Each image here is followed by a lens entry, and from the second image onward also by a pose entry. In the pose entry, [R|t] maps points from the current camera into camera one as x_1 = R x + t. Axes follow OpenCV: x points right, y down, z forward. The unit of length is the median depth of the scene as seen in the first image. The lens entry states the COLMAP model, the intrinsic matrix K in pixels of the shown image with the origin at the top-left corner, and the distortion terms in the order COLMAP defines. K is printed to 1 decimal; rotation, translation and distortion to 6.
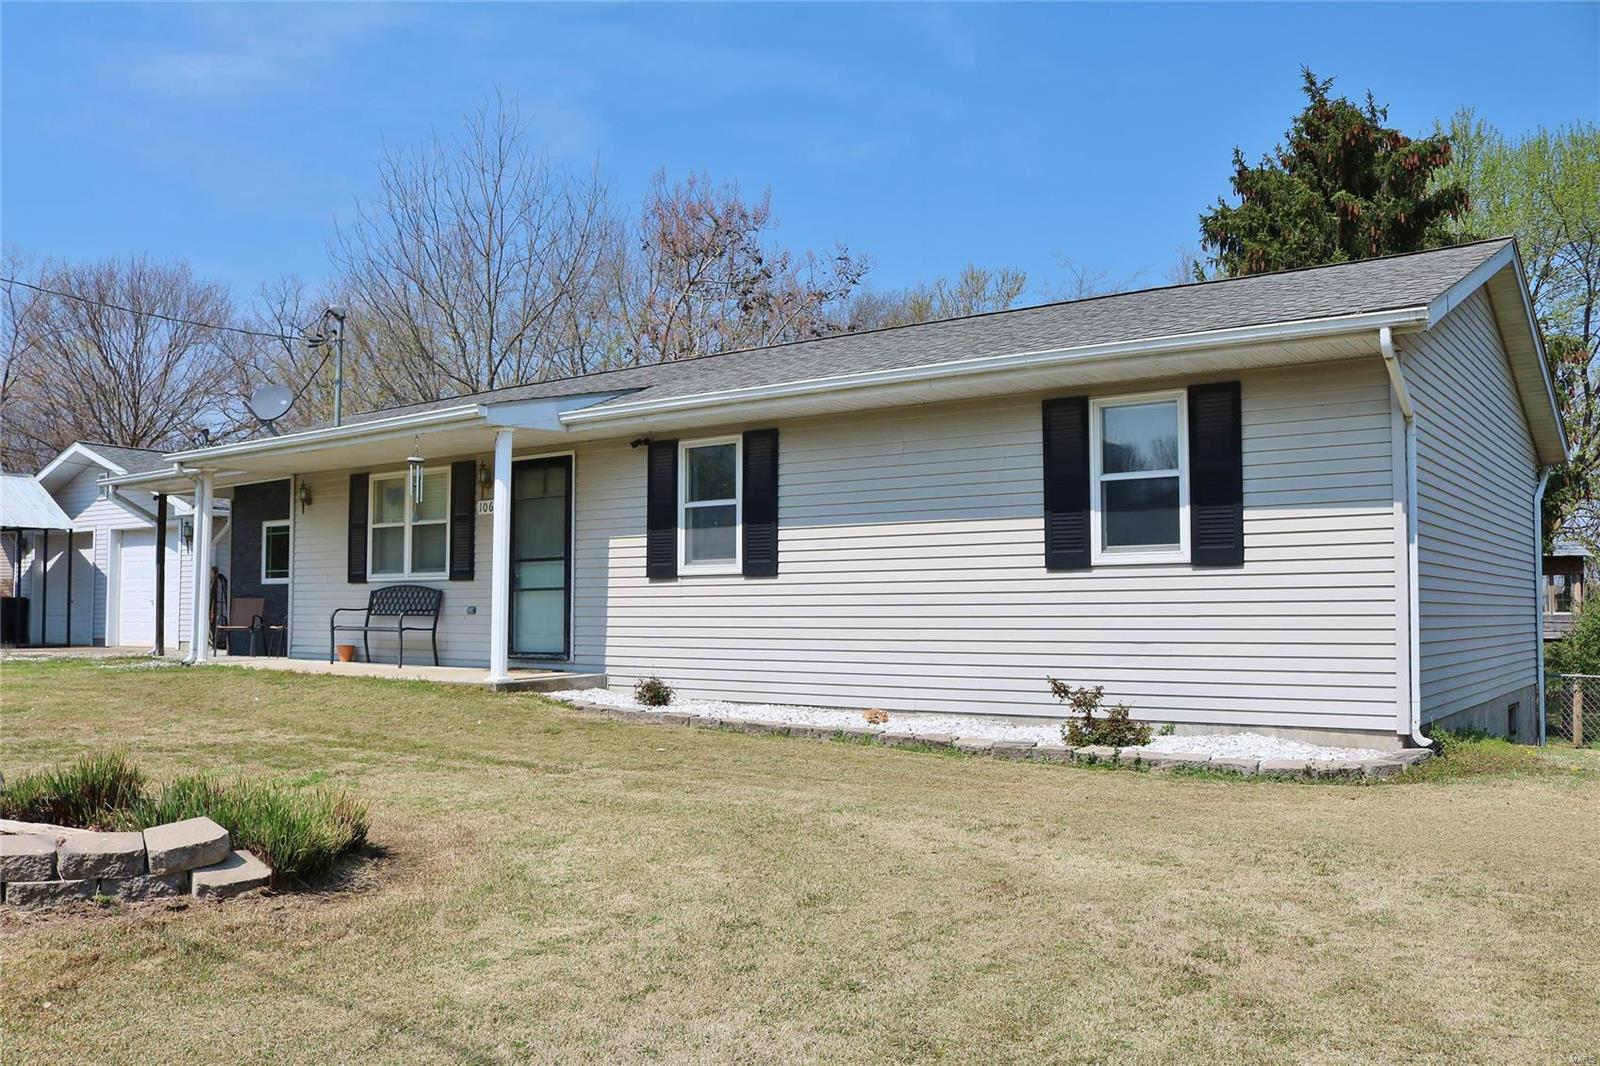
lens RADIAL K [[1315.5, 0, 794.3], [0, 1315.5, 544.8], [0, 0, 1]] dist [-0.147898, 0.105942]
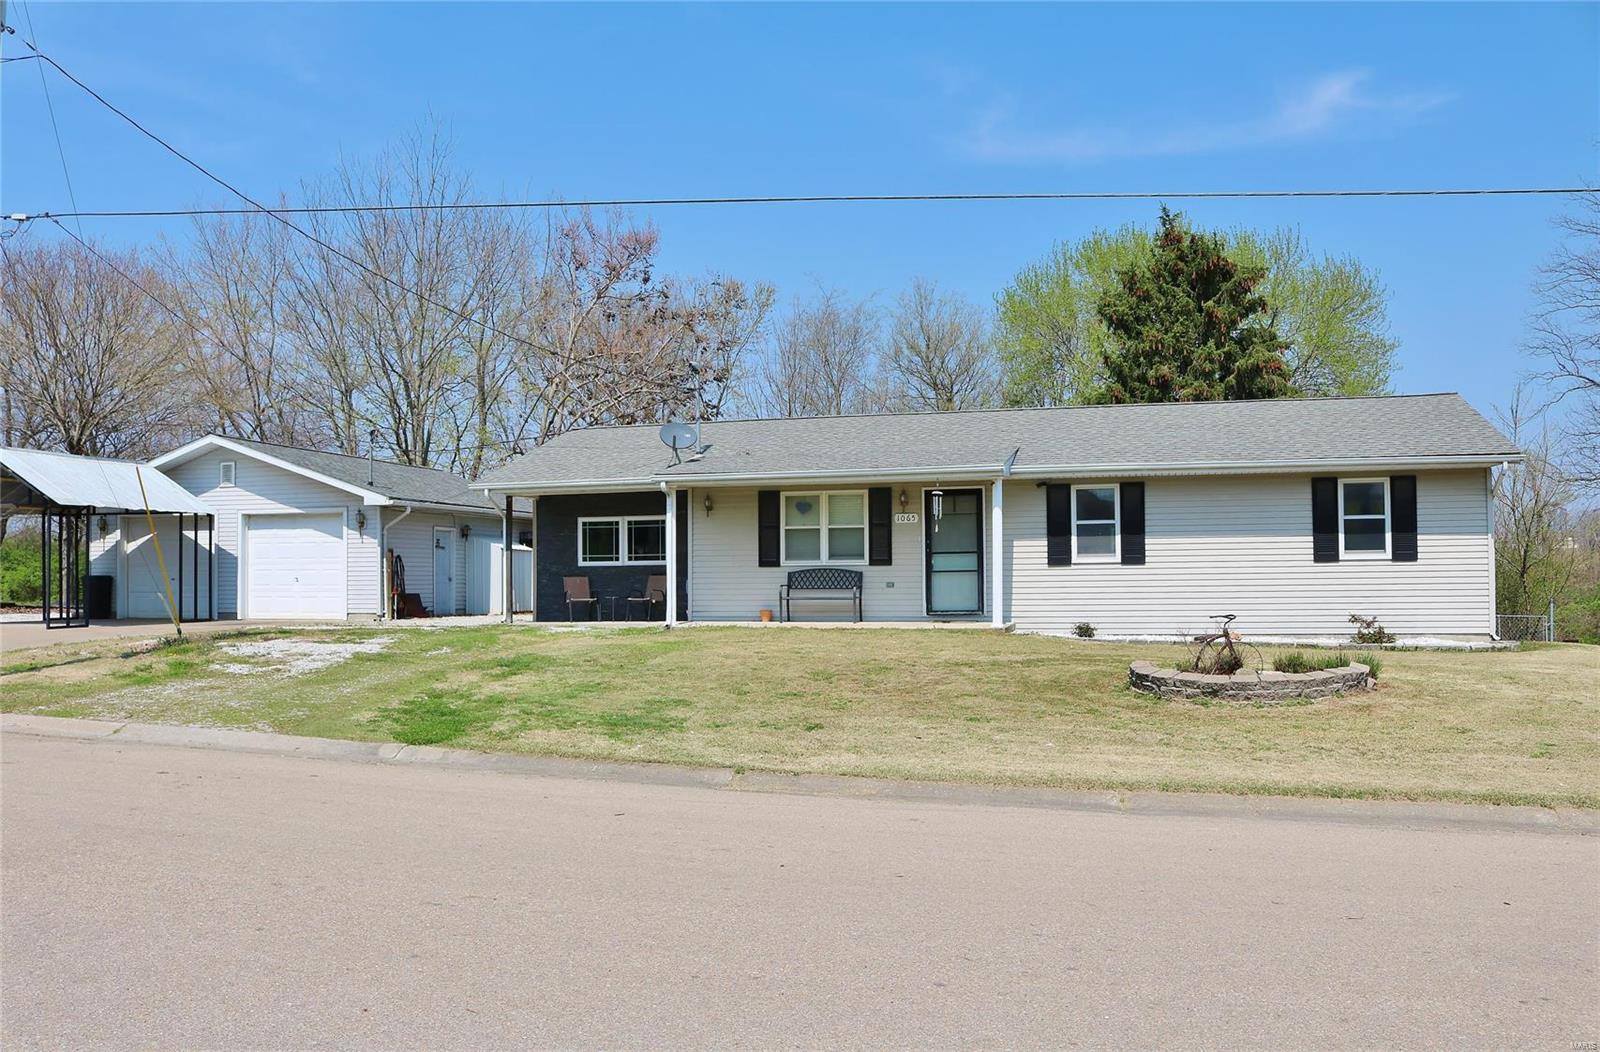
lens RADIAL K [[1311.9, 0, 813.9], [0, 1311.9, 541.3], [0, 0, 1]] dist [-0.138552, 0.089056]
pose [[0.929593, 0.001606, 0.368585, -0.977214], [-0.010749, 0.999683, 0.022753, -0.038291], [-0.368432, -0.025112, 0.929316, -0.439754]]
